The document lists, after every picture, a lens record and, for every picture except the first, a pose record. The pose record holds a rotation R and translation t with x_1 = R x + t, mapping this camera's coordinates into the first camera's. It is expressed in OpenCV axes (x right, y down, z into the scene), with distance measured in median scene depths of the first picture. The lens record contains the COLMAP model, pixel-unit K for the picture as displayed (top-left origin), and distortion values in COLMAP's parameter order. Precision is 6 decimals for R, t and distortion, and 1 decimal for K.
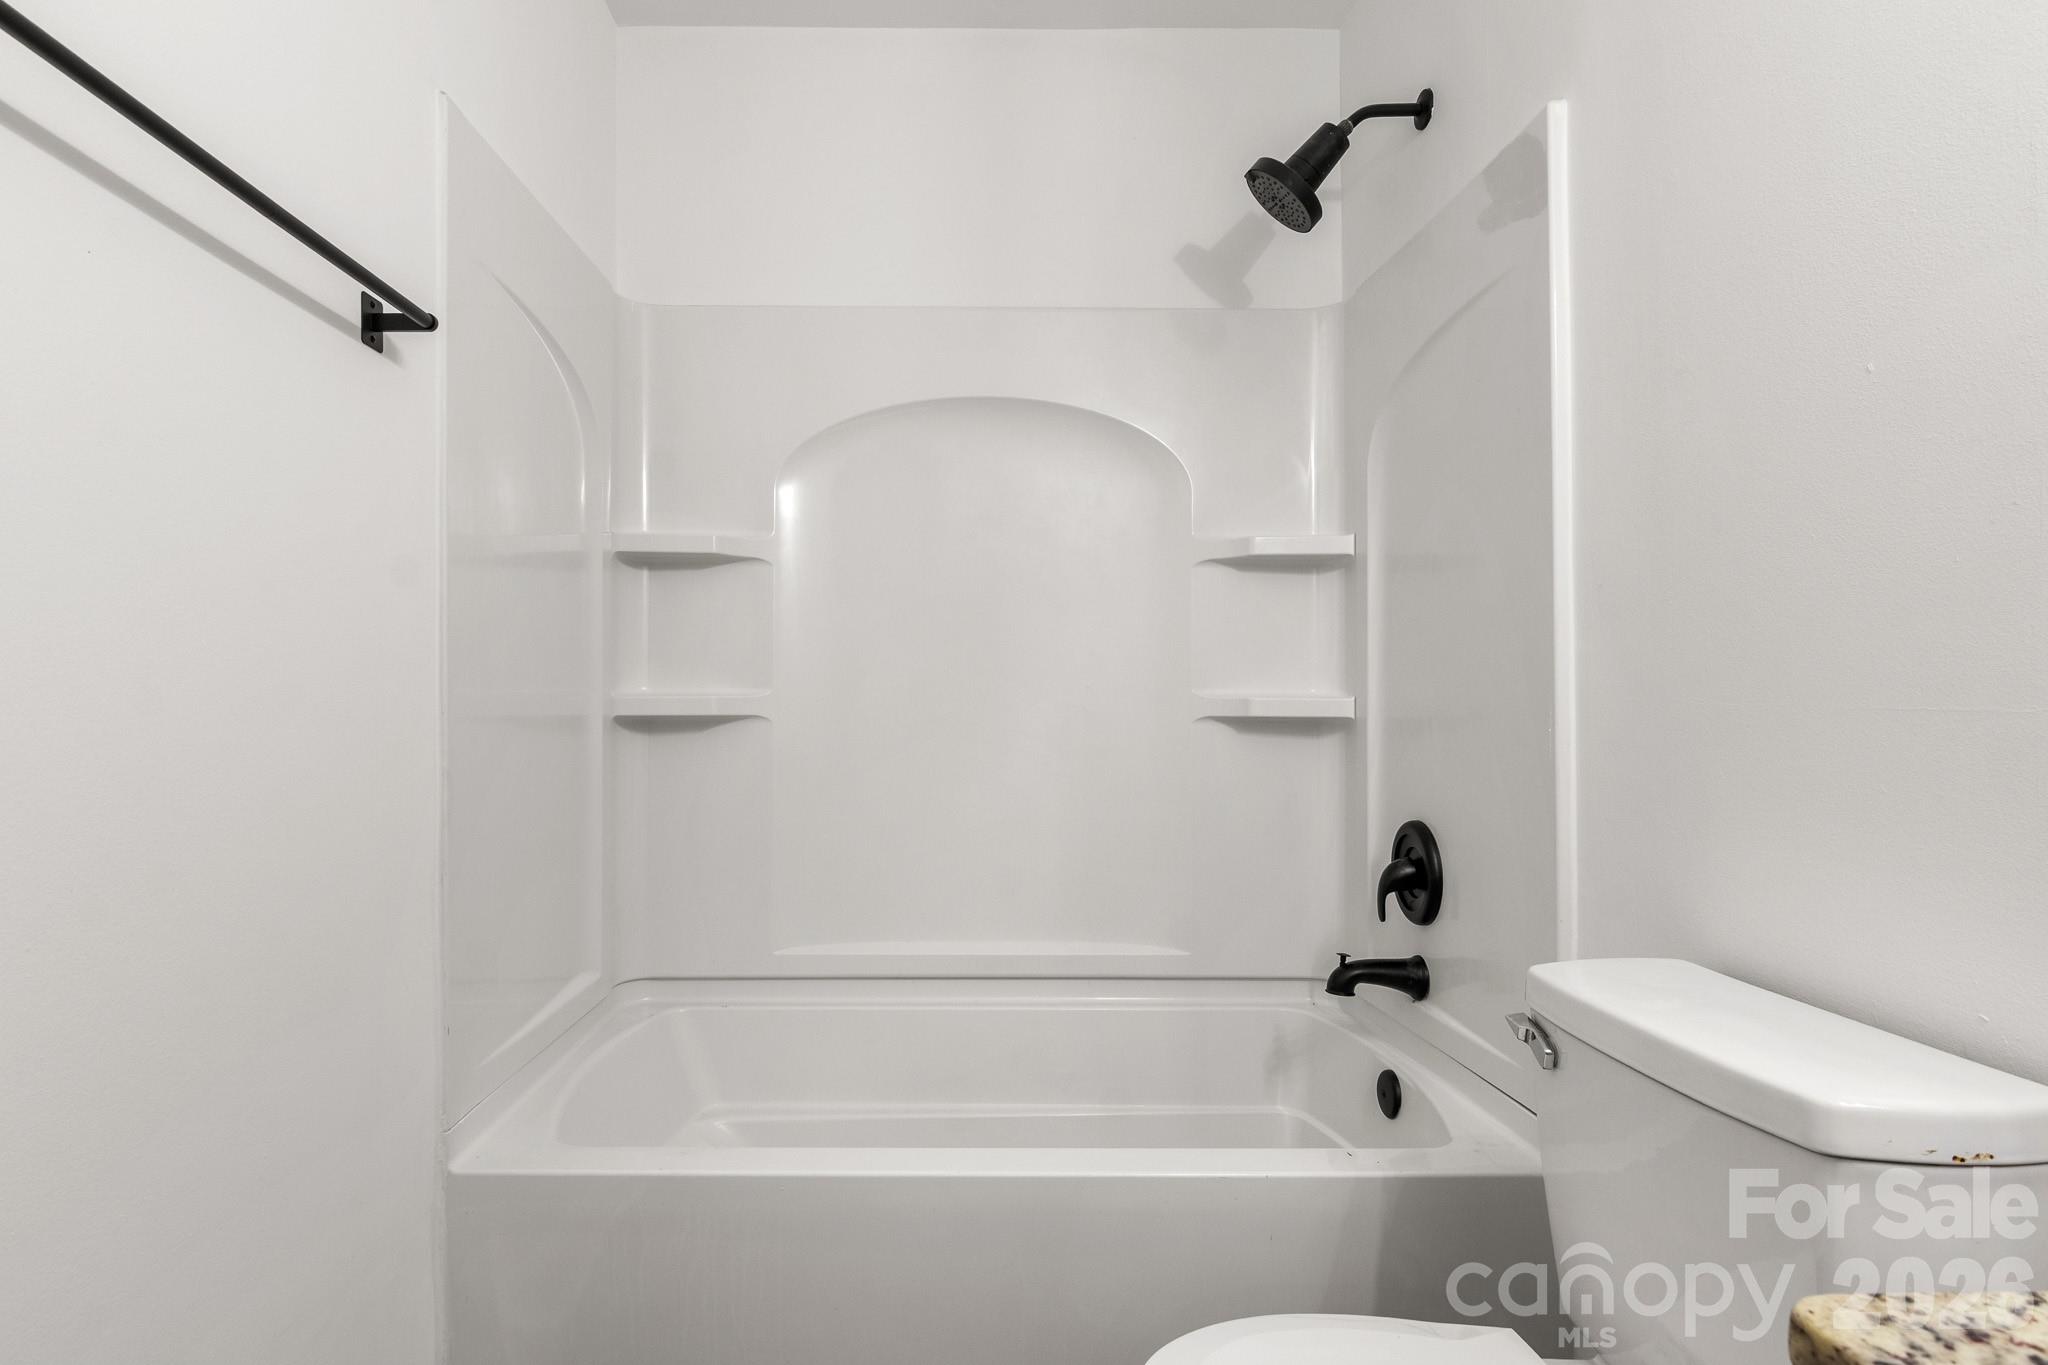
lens RADIAL K [[1016.6, 0, 1021.9], [0, 1016.6, 692.8], [0, 0, 1]] dist [0.002570, 0.001342]
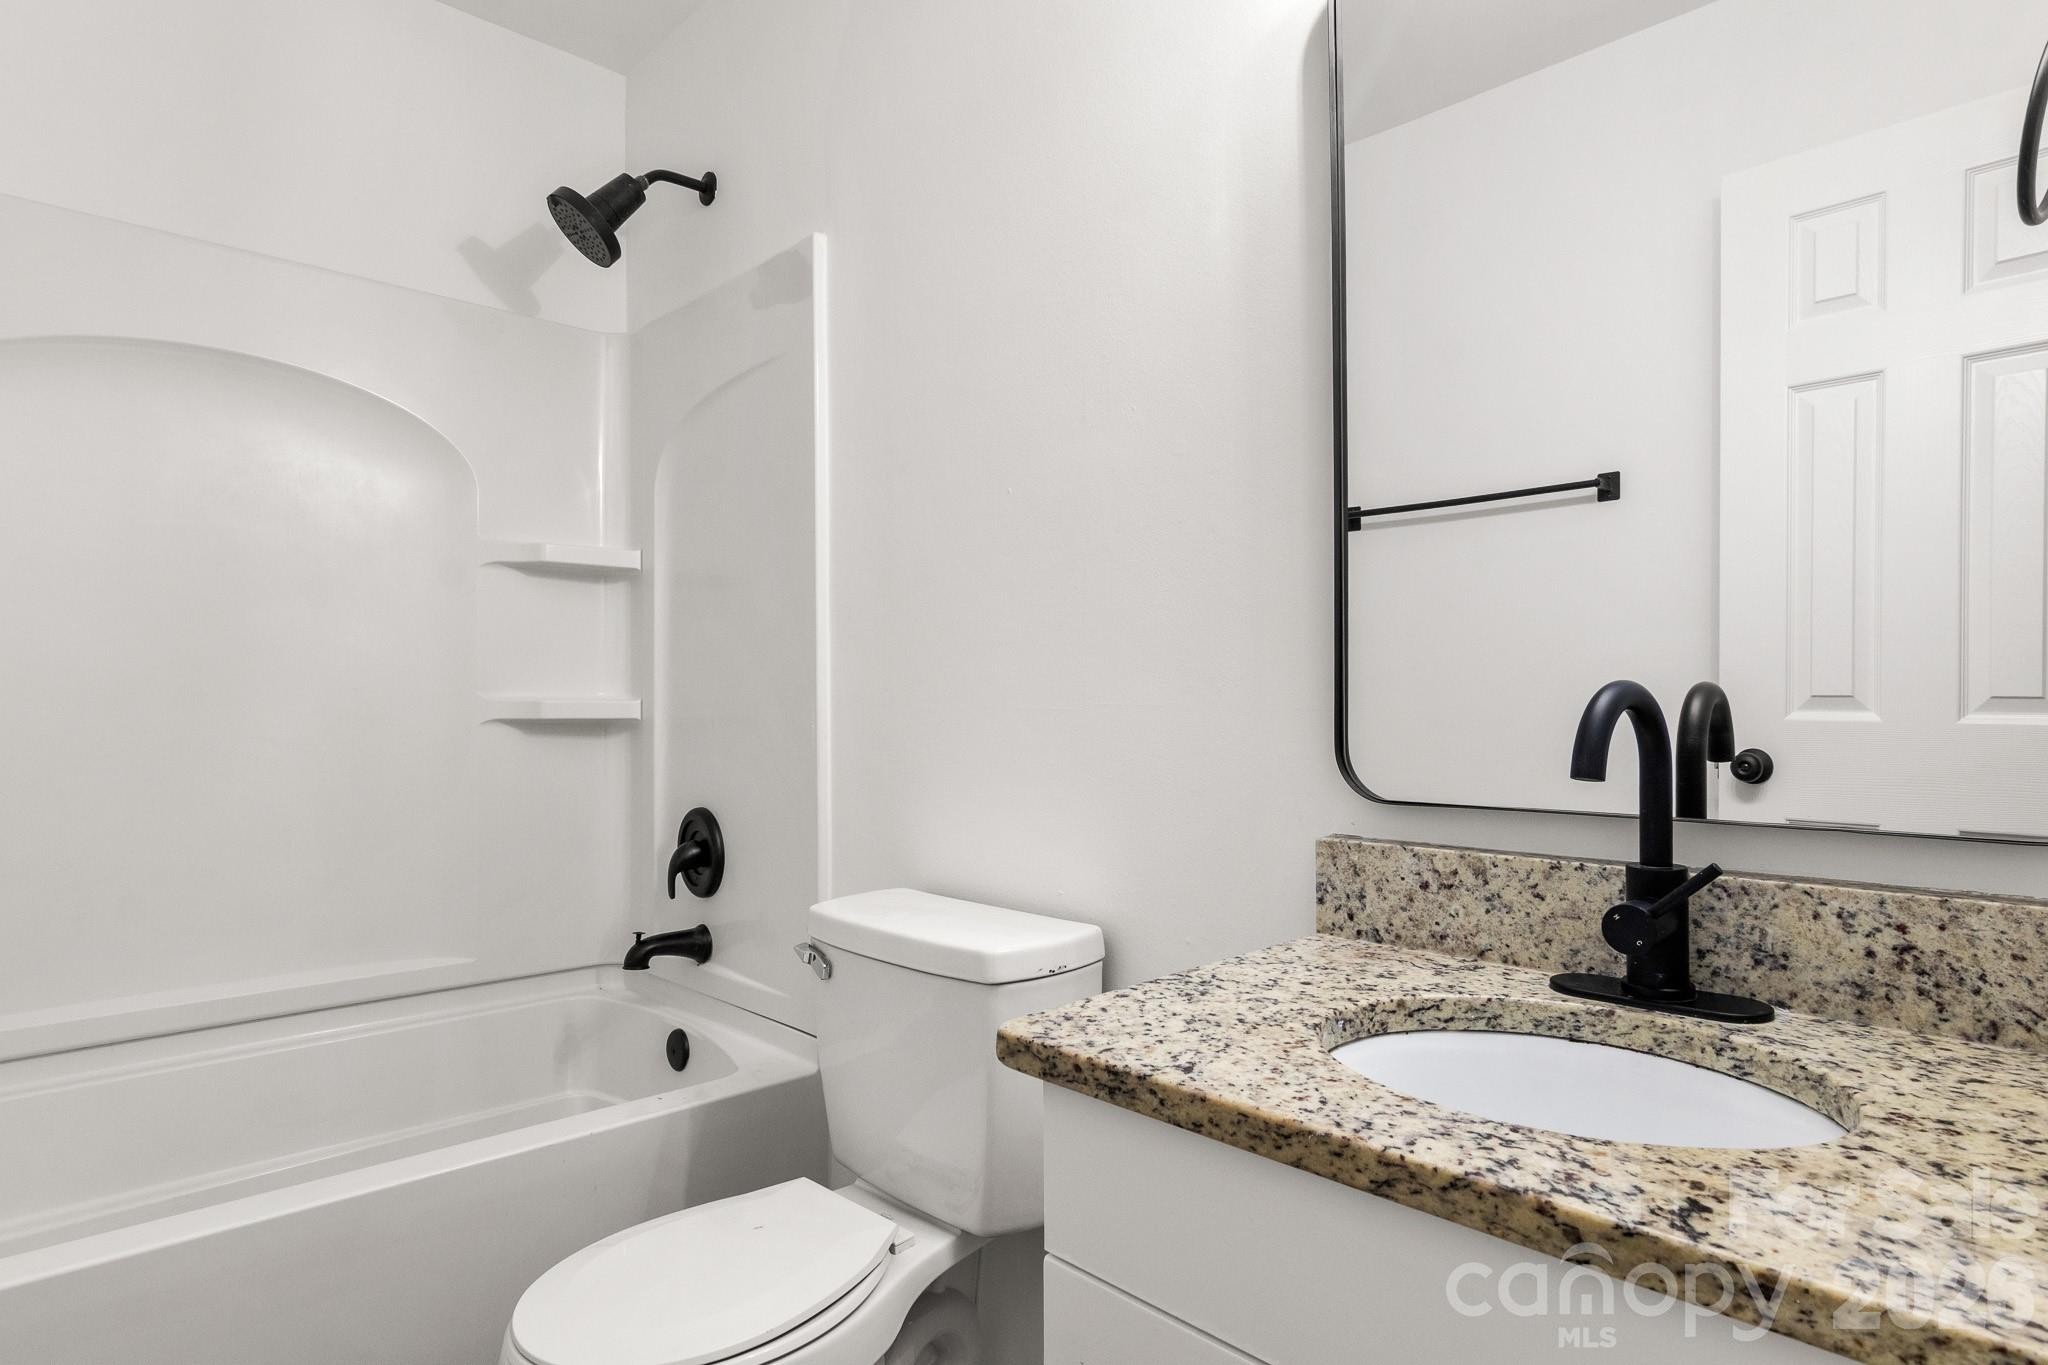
lens RADIAL K [[1154.0, 0, 1028.1], [0, 1154.0, 720.2], [0, 0, 1]] dist [-0.000939, -0.000351]
pose [[0.733460, -0.012011, 0.679626, -0.224040], [-0.003674, 0.999759, 0.021633, -0.002495], [-0.679723, -0.018364, 0.733239, -0.203740]]
